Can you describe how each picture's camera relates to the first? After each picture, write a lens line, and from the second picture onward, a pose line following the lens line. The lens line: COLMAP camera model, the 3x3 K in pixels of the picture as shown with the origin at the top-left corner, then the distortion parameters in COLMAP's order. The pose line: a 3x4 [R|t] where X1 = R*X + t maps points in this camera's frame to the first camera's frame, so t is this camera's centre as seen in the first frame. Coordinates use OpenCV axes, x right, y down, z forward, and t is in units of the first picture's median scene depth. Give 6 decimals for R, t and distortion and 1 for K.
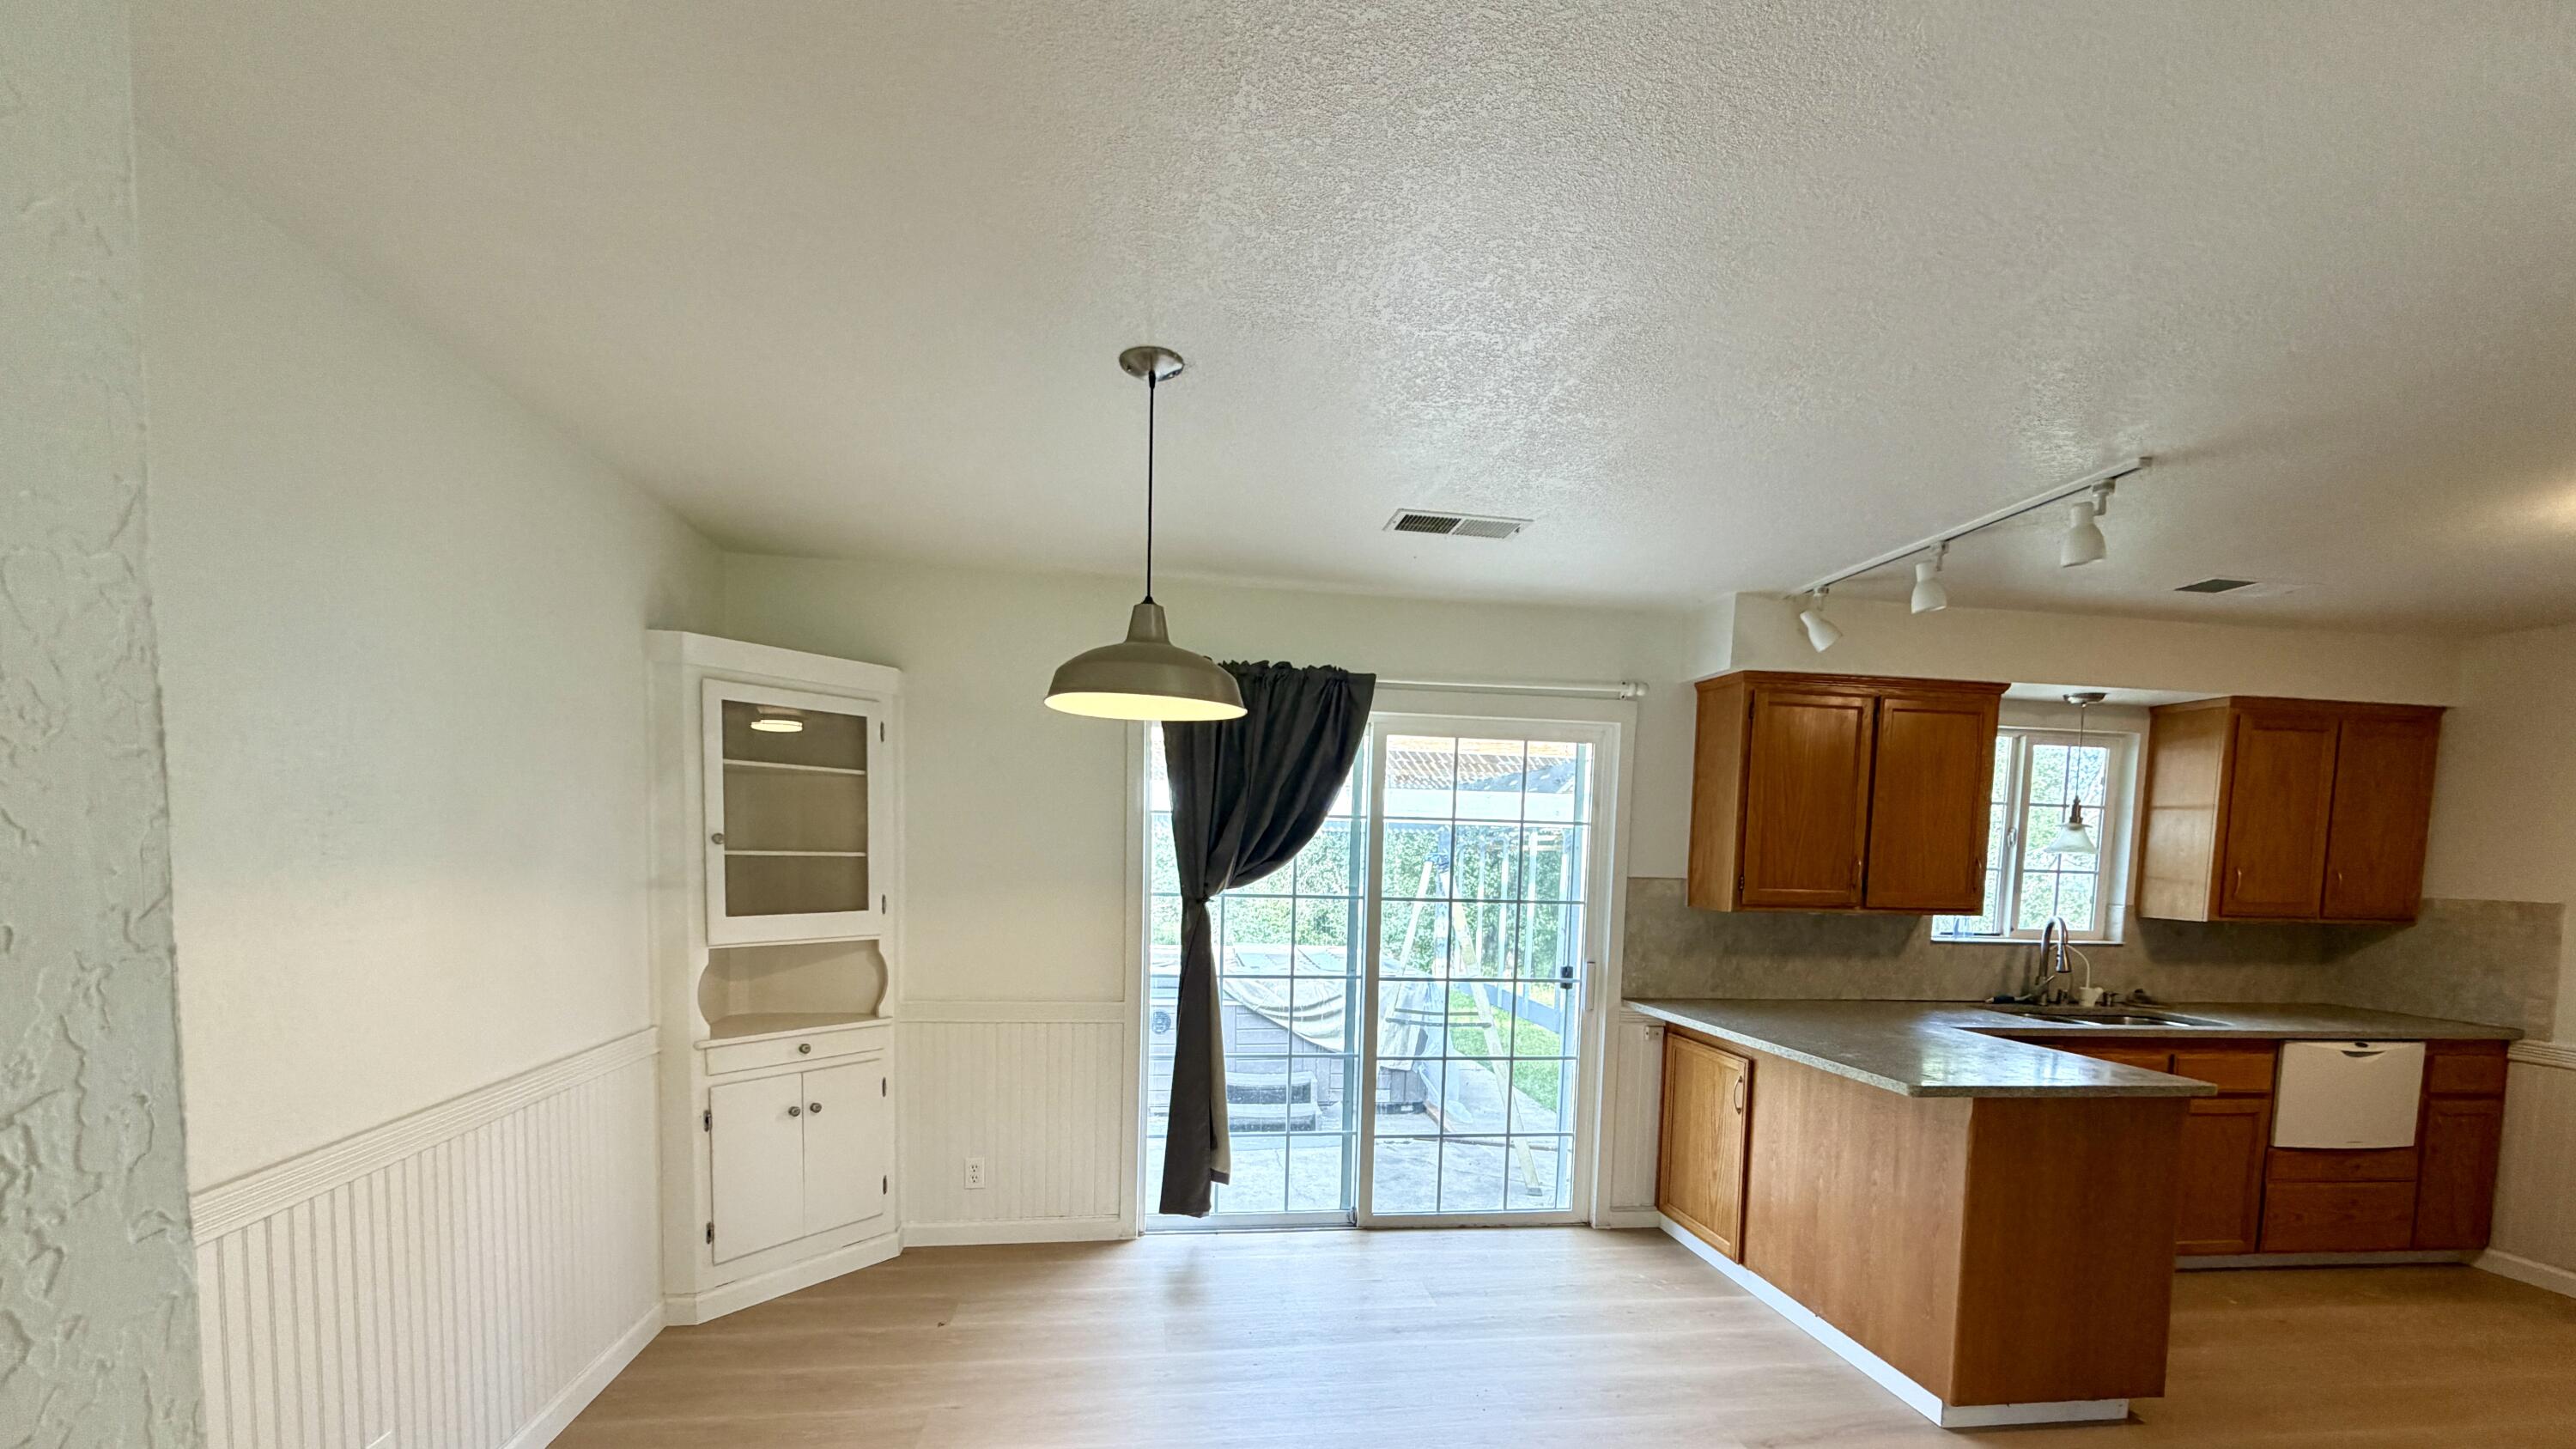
lens RADIAL K [[1036.1, 0, 1268.9], [0, 1036.1, 918.7], [0, 0, 1]] dist [-0.000459, 0.000257]
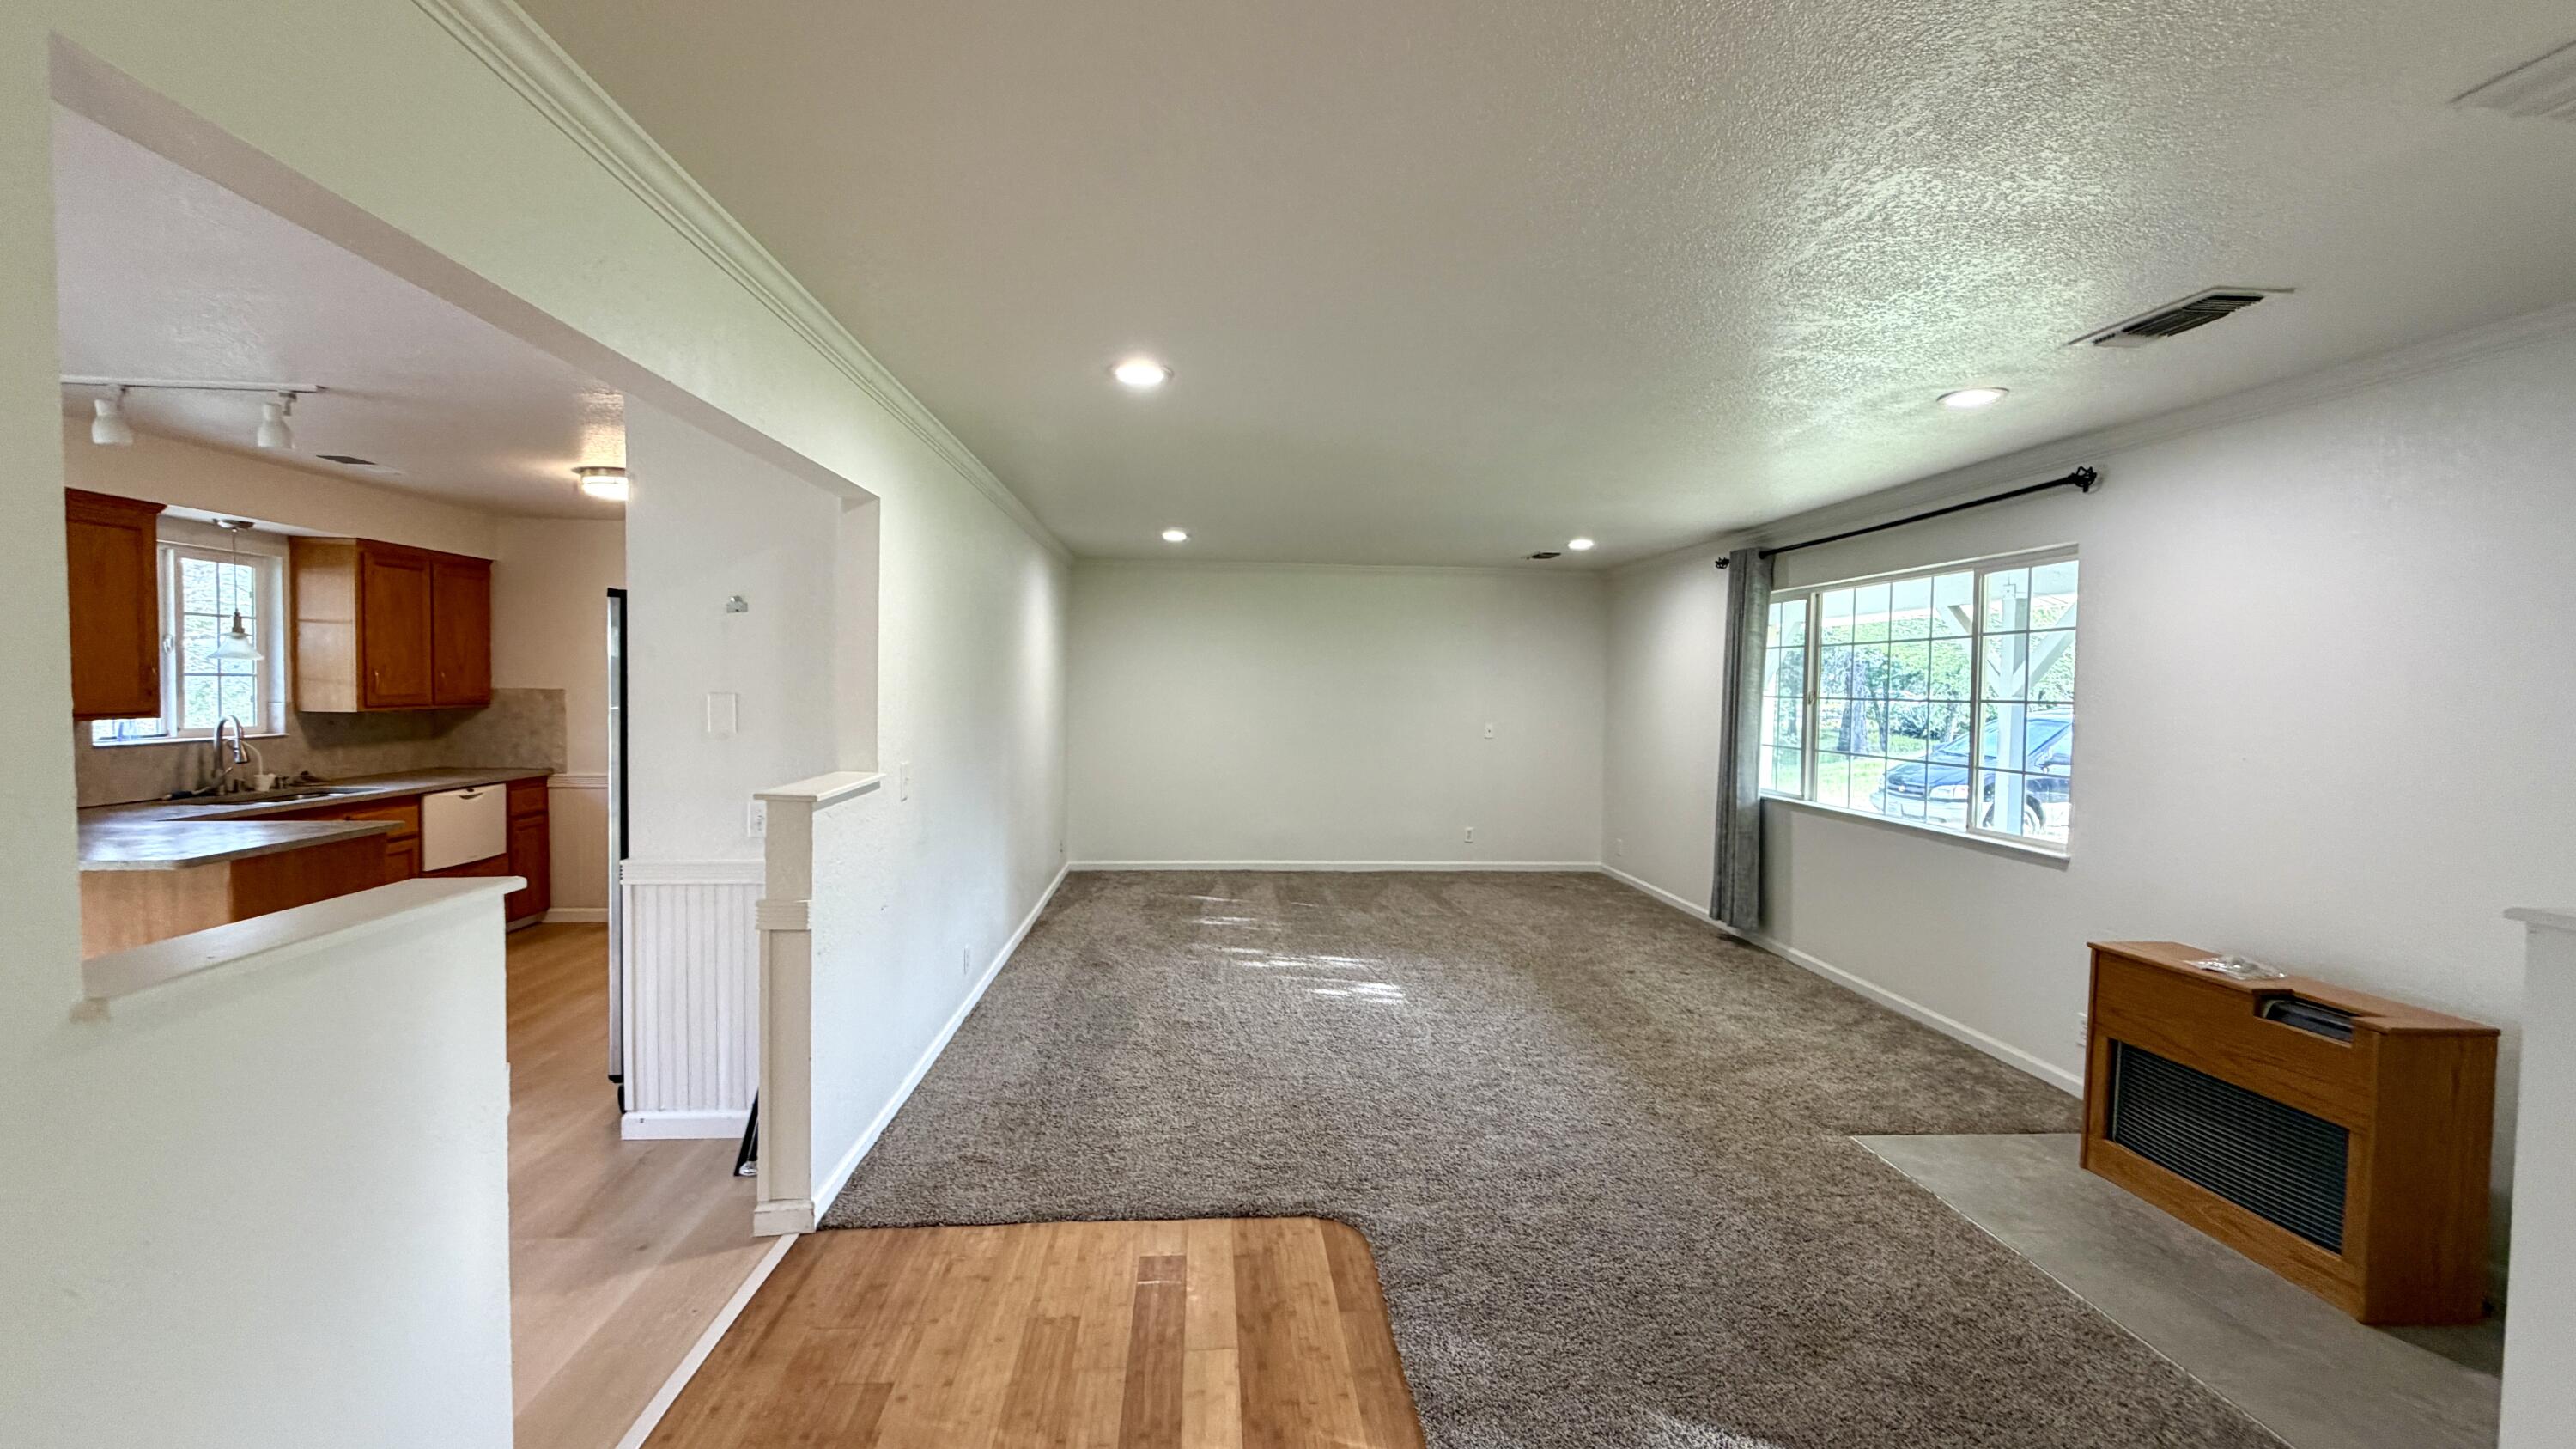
lens RADIAL K [[1036.1, 0, 1283.4], [0, 1036.1, 720.6], [0, 0, 1]] dist [-0.000459, 0.000257]
pose [[0.058650, -0.063725, 0.996243, -0.301419], [0.053930, 0.996705, 0.060580, -0.002447], [-0.996821, 0.050174, 0.061893, -0.219803]]
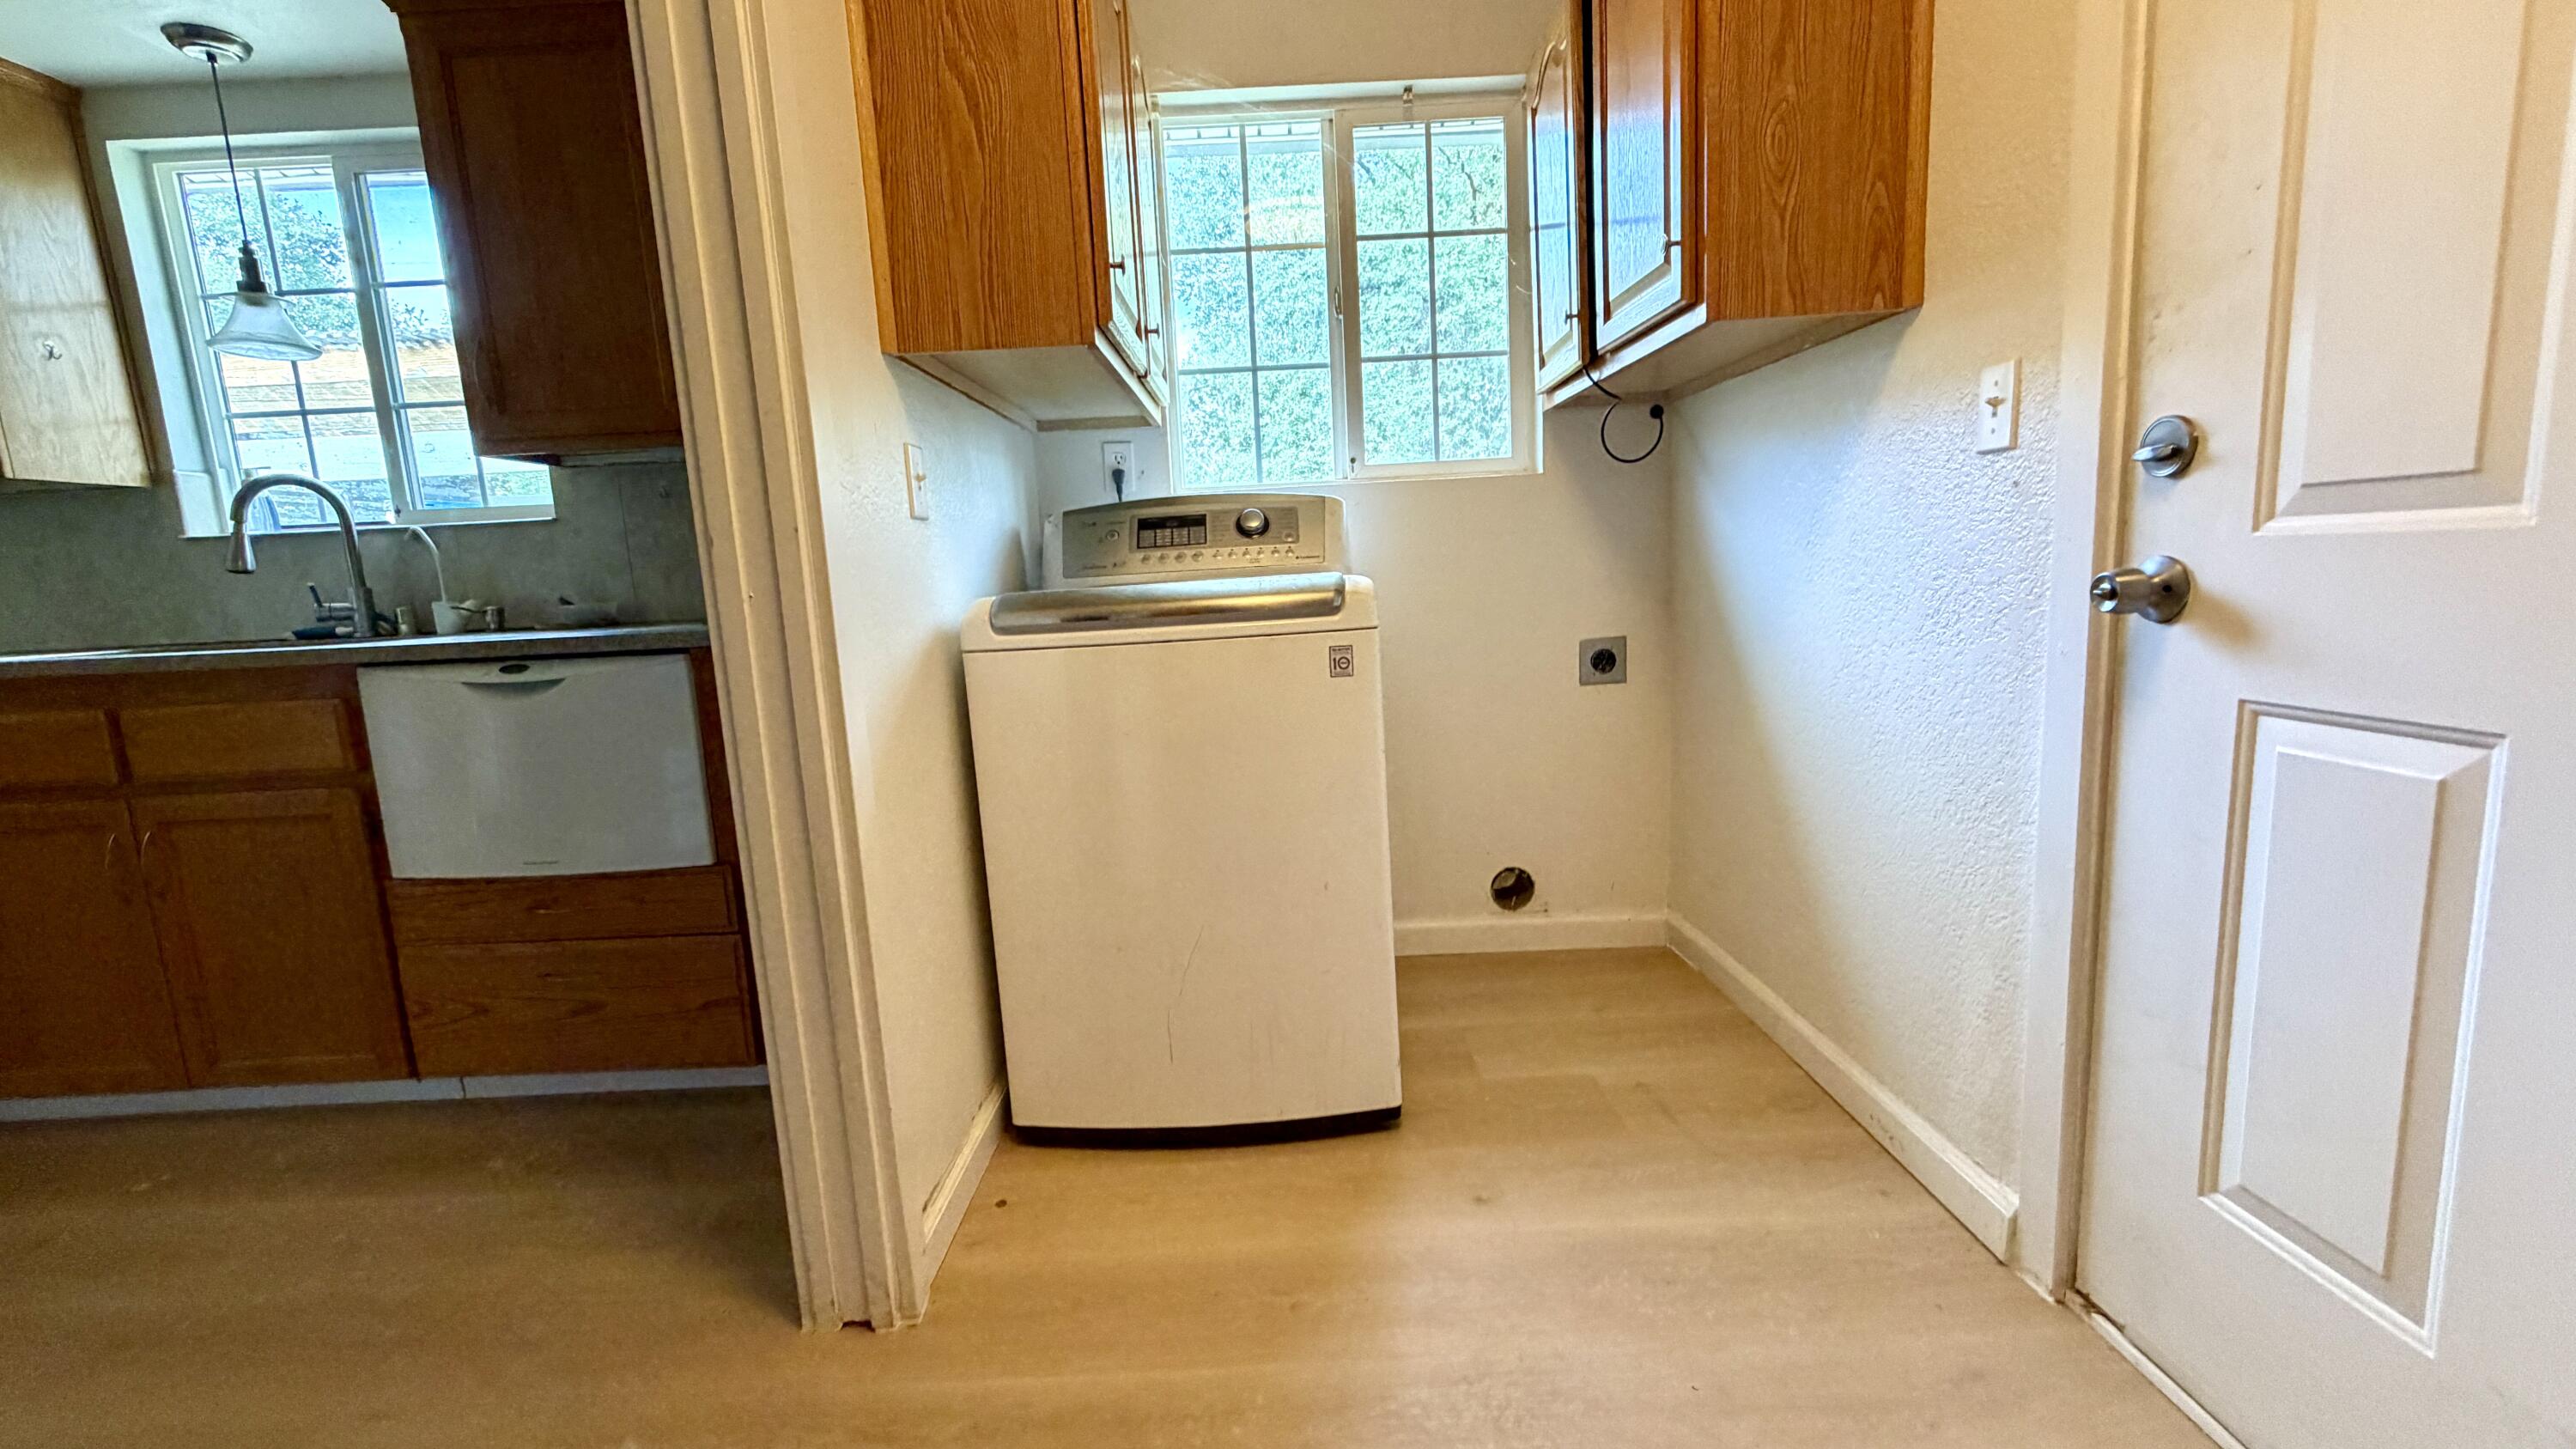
lens RADIAL K [[1036.1, 0, 1280.7], [0, 1036.1, 723.3], [0, 0, 1]] dist [-0.000459, 0.000257]
pose [[0.988970, -0.055871, -0.137177, 1.369167], [0.067587, 0.994315, 0.082284, 0.121833], [0.131800, -0.090648, 0.987123, 0.517960]]
